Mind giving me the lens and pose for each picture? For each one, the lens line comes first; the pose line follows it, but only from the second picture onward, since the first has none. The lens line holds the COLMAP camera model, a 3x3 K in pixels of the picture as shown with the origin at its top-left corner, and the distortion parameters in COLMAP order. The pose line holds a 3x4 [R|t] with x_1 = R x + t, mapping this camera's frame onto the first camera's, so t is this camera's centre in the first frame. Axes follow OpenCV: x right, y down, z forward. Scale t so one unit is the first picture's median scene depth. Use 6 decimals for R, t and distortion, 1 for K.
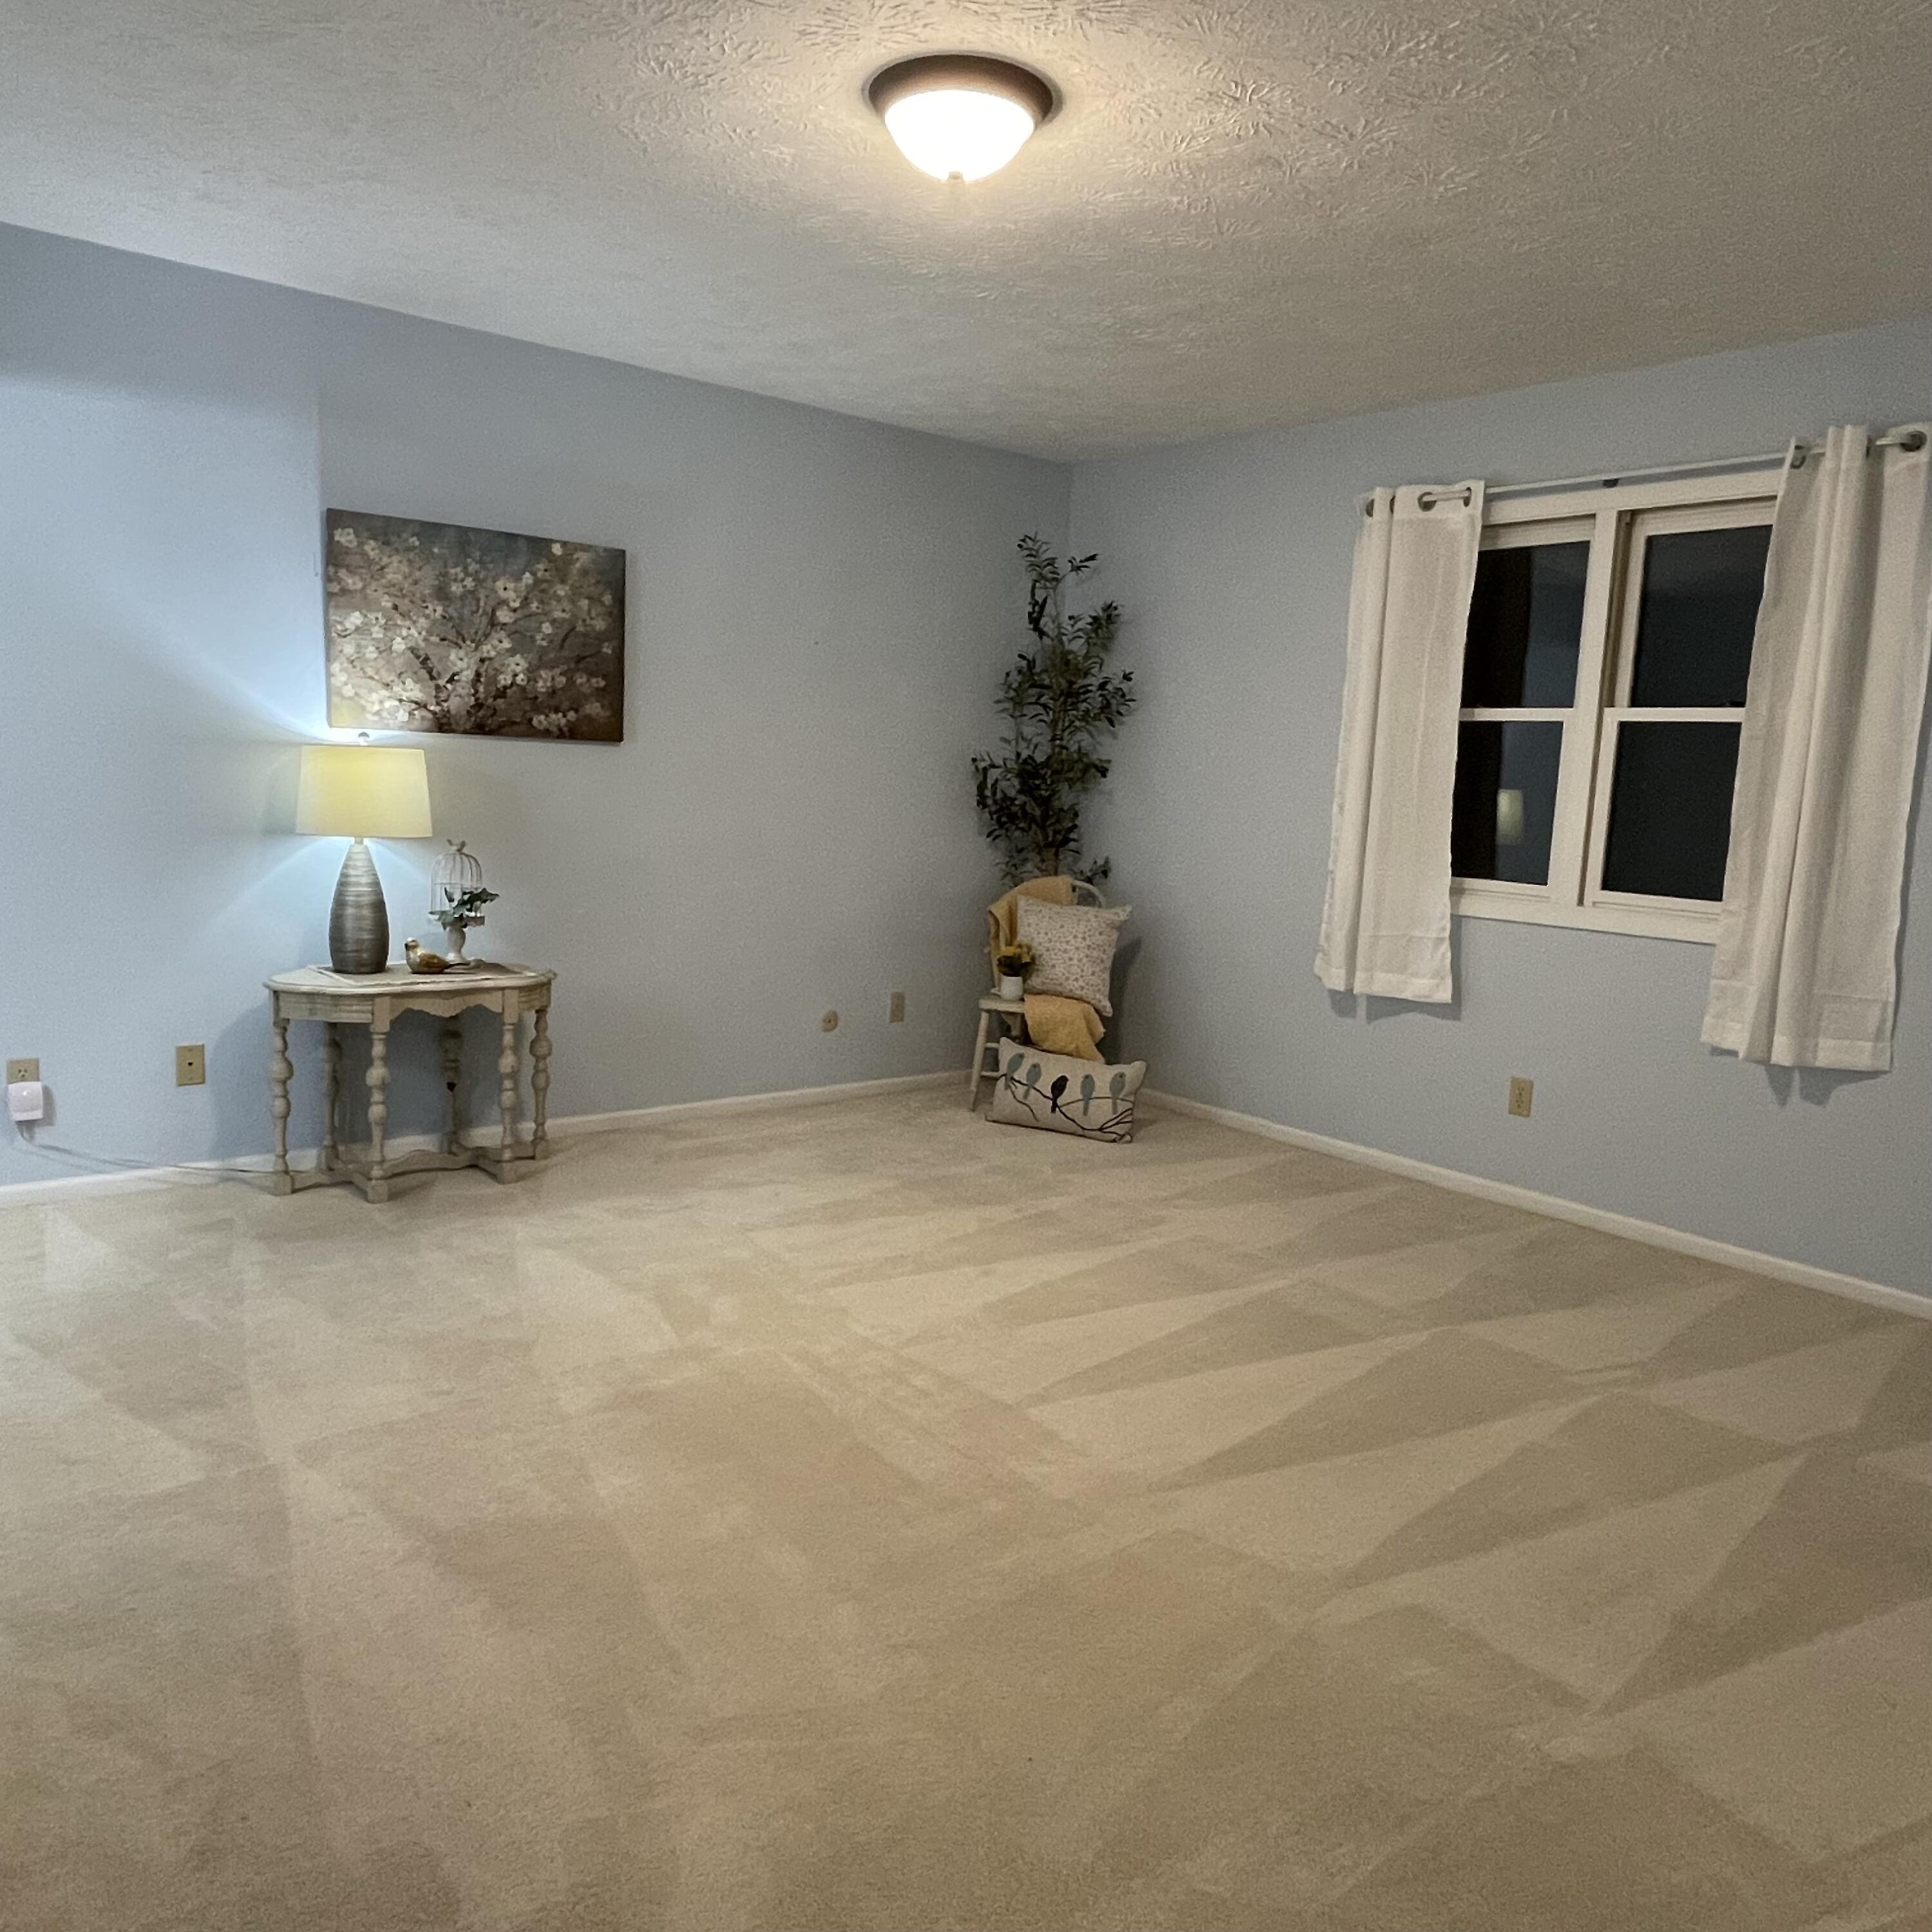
lens RADIAL K [[1482.7, 0, 965.8], [0, 1482.7, 964.1], [0, 0, 1]] dist [0.018491, -0.024216]
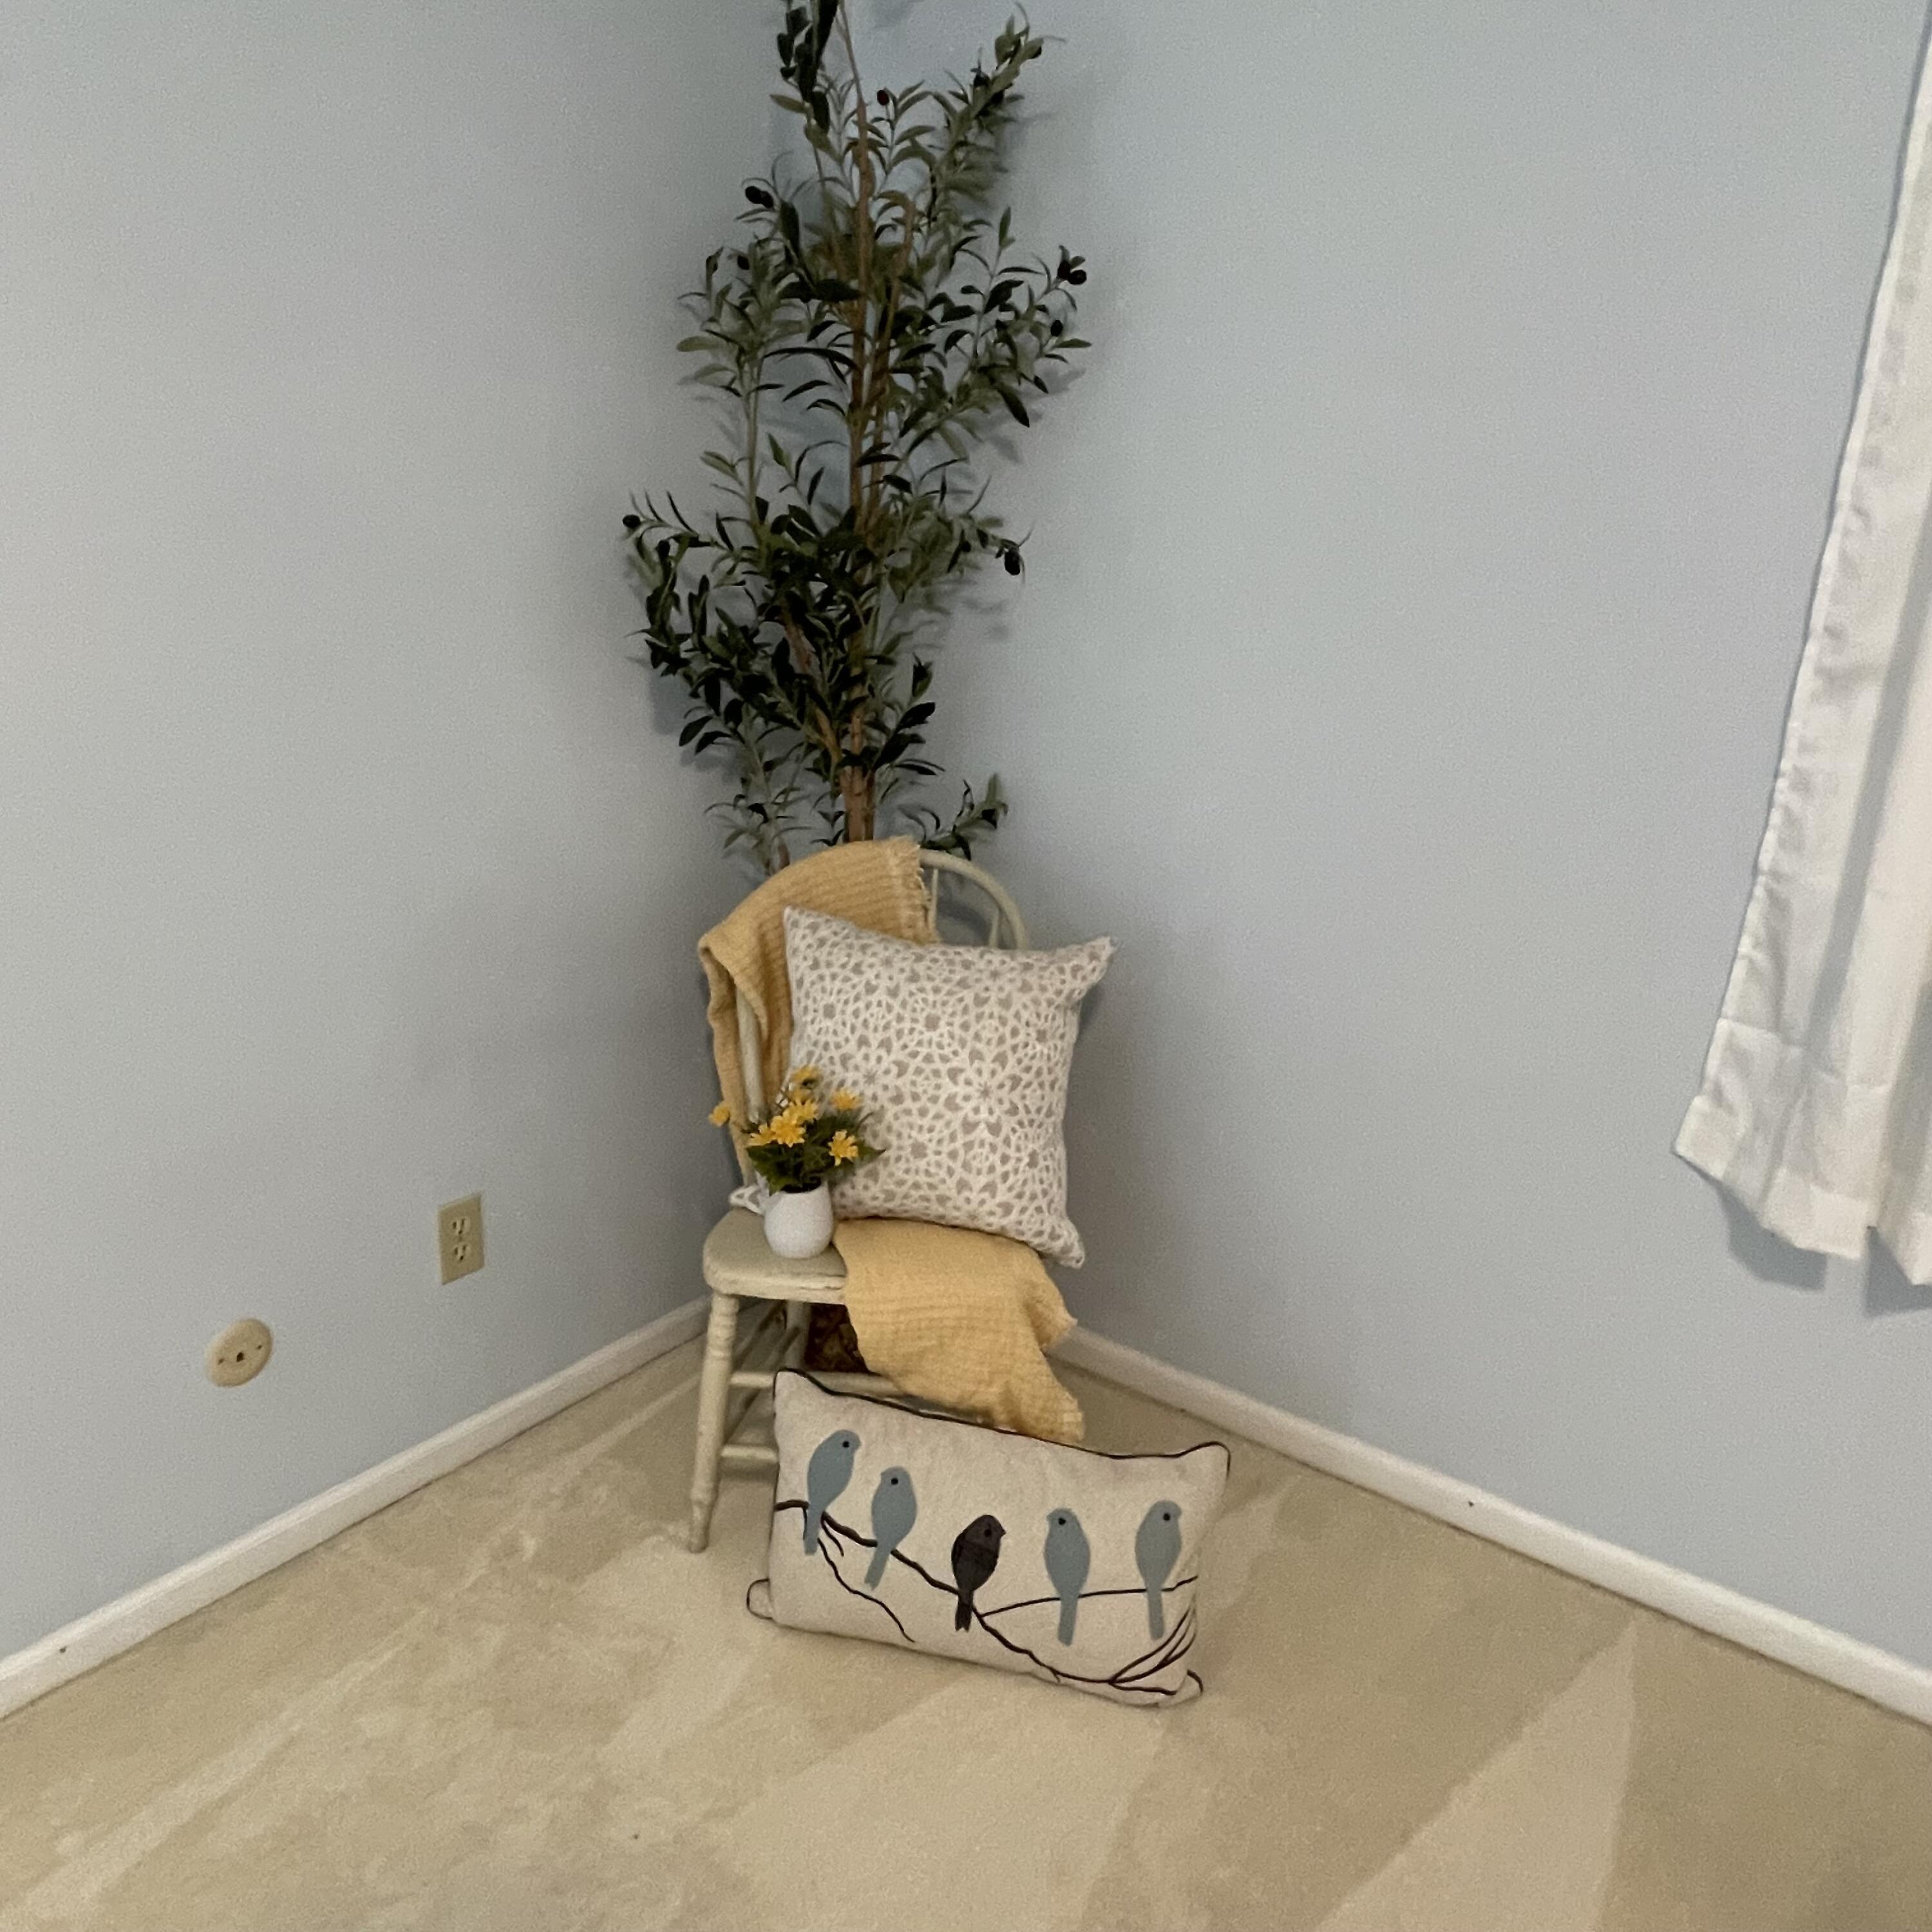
lens RADIAL K [[1482.7, 0, 960.6], [0, 1482.7, 966.5], [0, 0, 1]] dist [0.018491, -0.024216]
pose [[0.972361, -0.072560, 0.221923, -0.004032], [0.035089, 0.985103, 0.168346, -0.093077], [-0.230832, -0.155906, 0.960422, 0.647611]]
